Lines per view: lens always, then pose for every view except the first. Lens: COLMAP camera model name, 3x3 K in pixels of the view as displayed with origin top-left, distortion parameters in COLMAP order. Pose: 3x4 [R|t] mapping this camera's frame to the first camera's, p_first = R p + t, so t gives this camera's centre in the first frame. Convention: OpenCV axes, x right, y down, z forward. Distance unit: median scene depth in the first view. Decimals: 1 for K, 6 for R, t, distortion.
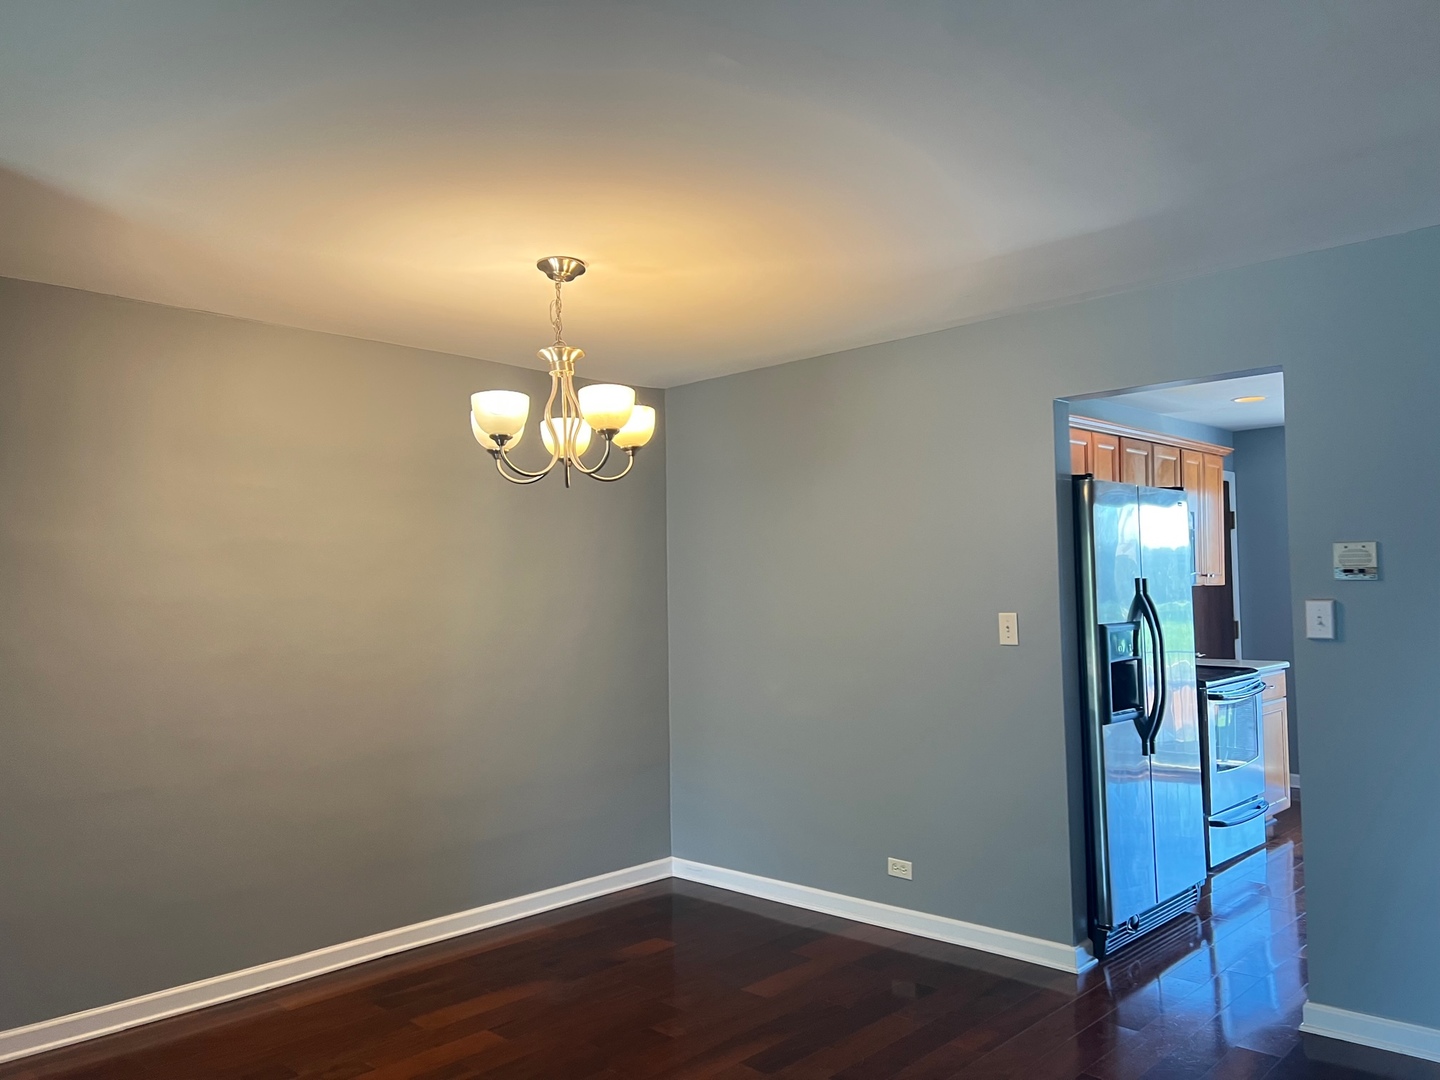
lens RADIAL K [[1097.0, 0, 721.2], [0, 1097.0, 530.6], [0, 0, 1]] dist [0.000940, -0.001303]
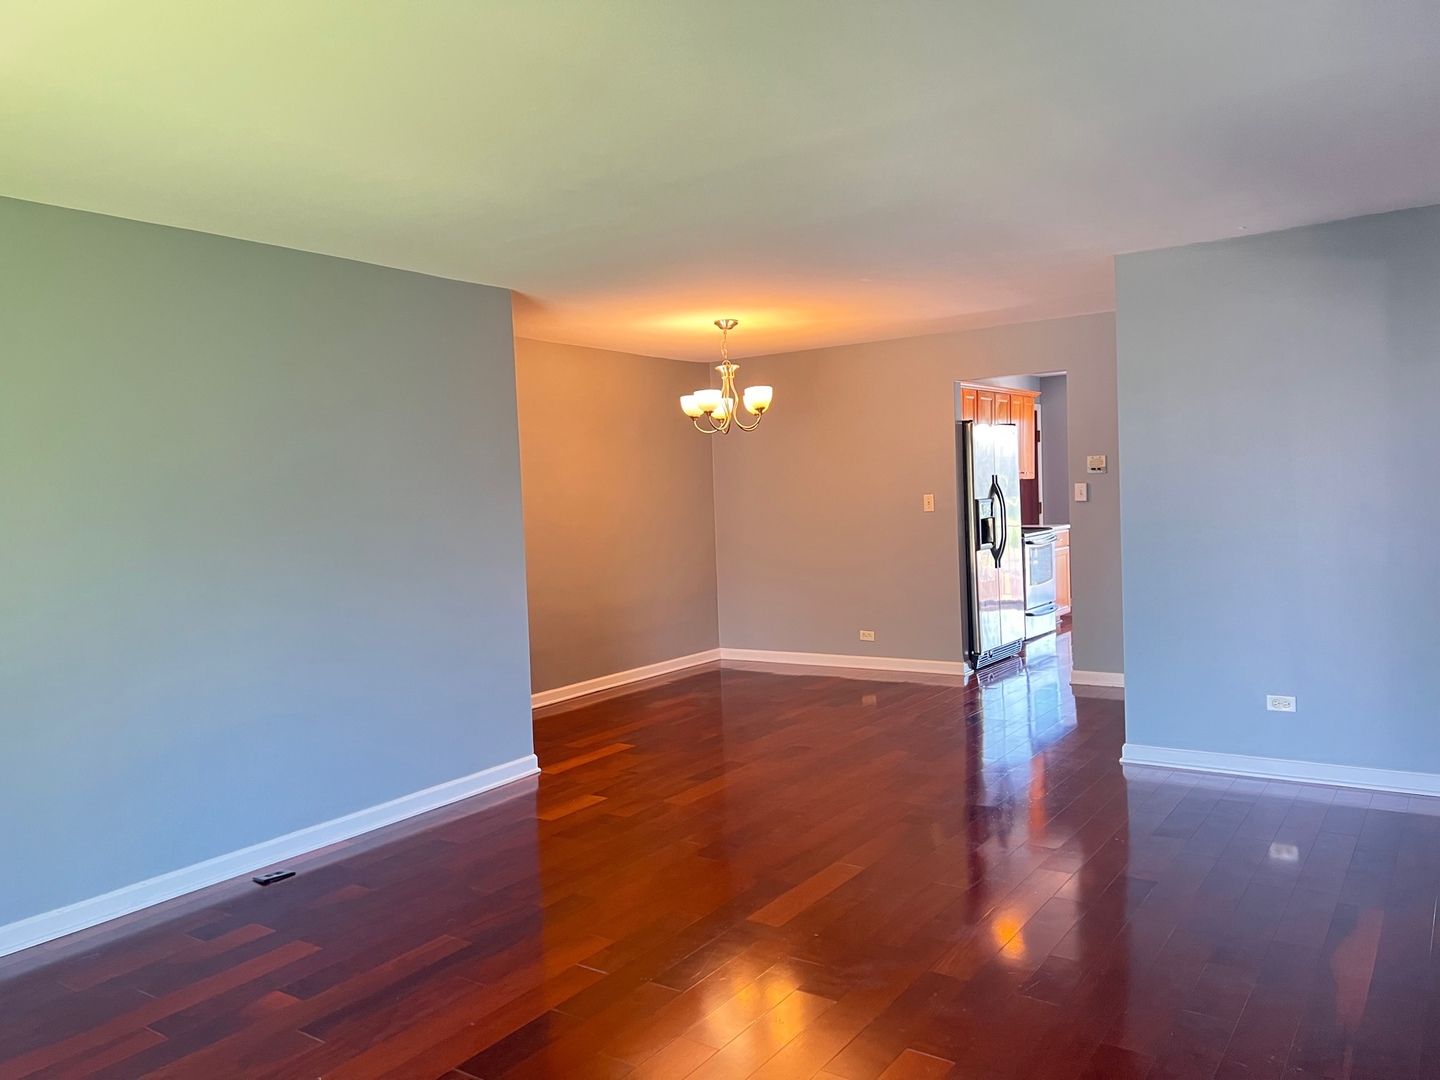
lens RADIAL K [[1077.8, 0, 720.0], [0, 1077.8, 540.0], [0, 0, 1]] dist [0.014850, -0.000077]
pose [[0.987900, -0.030140, 0.152133, -0.340451], [0.015544, 0.995237, 0.096238, -0.028192], [-0.154309, -0.092709, 0.983663, -0.700881]]
